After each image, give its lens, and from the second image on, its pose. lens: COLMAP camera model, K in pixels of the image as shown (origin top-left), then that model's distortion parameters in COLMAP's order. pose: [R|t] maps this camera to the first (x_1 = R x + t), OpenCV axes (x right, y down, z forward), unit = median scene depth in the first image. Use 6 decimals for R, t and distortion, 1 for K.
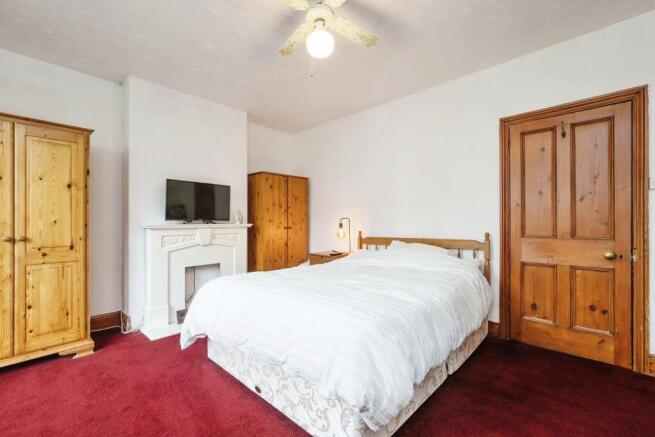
lens RADIAL K [[274.8, 0, 327.2], [0, 274.8, 223.0], [0, 0, 1]] dist [-0.002673, 0.000304]
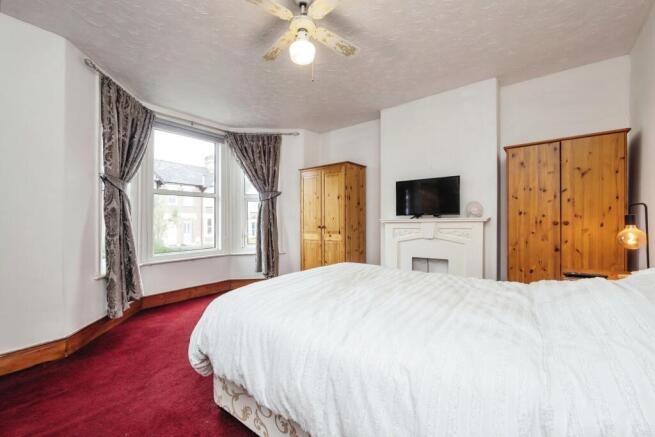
lens RADIAL K [[274.8, 0, 327.2], [0, 274.8, 220.8], [0, 0, 1]] dist [-0.002673, 0.000304]
pose [[0.073795, 0.000048, -0.997273, 0.515230], [0.010432, 0.999945, 0.000821, 0.007458], [0.997219, -0.010464, 0.073790, 0.501960]]
